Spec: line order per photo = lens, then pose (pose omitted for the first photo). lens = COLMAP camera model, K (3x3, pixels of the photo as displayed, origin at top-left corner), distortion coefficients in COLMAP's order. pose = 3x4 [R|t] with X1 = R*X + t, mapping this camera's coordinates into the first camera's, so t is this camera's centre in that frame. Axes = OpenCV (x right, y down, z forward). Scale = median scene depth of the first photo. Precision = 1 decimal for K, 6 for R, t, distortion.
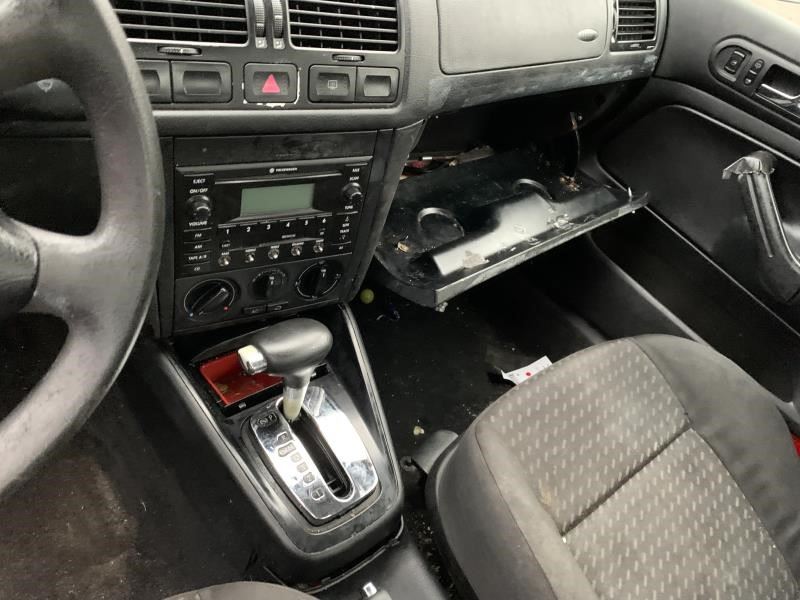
lens RADIAL K [[604.6, 0, 399.7], [0, 604.6, 301.8], [0, 0, 1]] dist [0.053759, -0.038941]
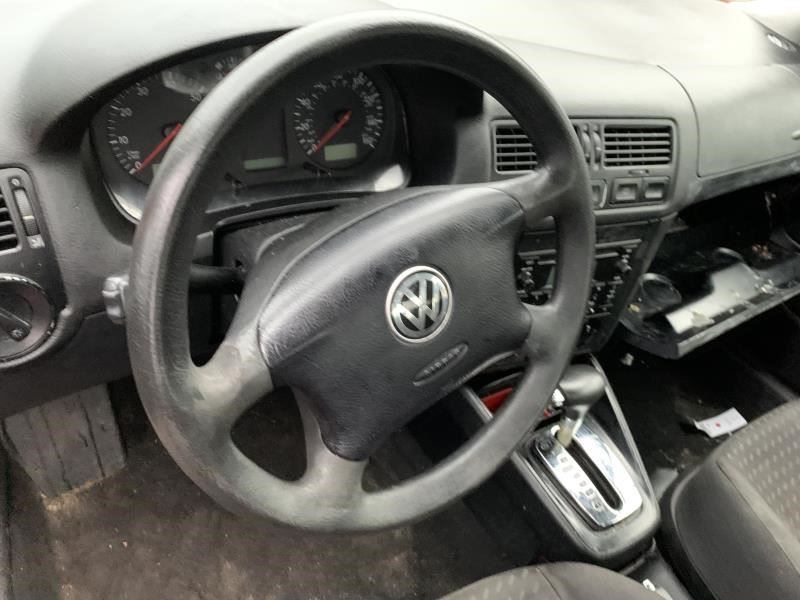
lens RADIAL K [[604.6, 0, 408.3], [0, 604.6, 294.5], [0, 0, 1]] dist [0.053759, -0.038941]
pose [[0.988894, 0.007285, -0.148442, -0.325354], [-0.022140, 0.994875, -0.098662, 0.015397], [0.146963, 0.100853, 0.983987, -0.329594]]
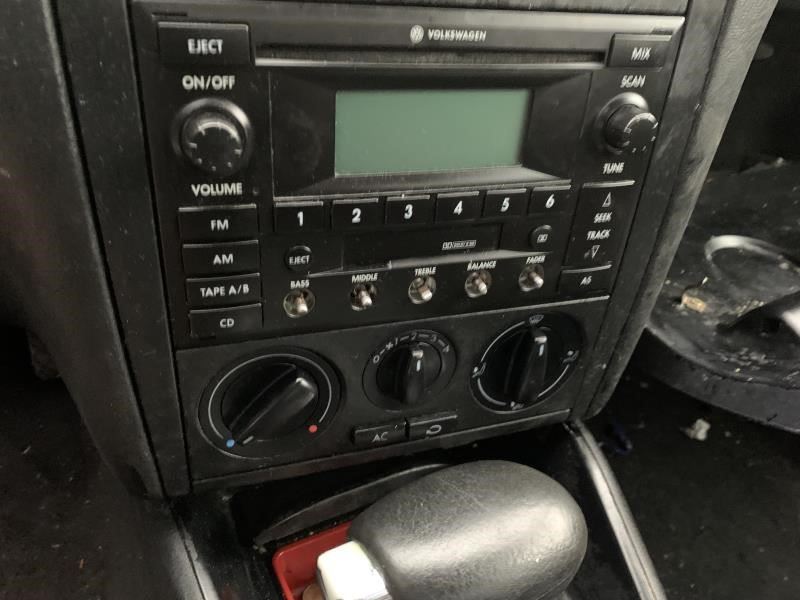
lens RADIAL K [[604.6, 0, 397.6], [0, 604.6, 283.3], [0, 0, 1]] dist [0.053759, -0.038941]
pose [[0.965144, -0.040750, -0.258528, -0.117246], [-0.016540, 0.976333, -0.215639, 0.002298], [0.261196, 0.212398, 0.941628, 0.602228]]
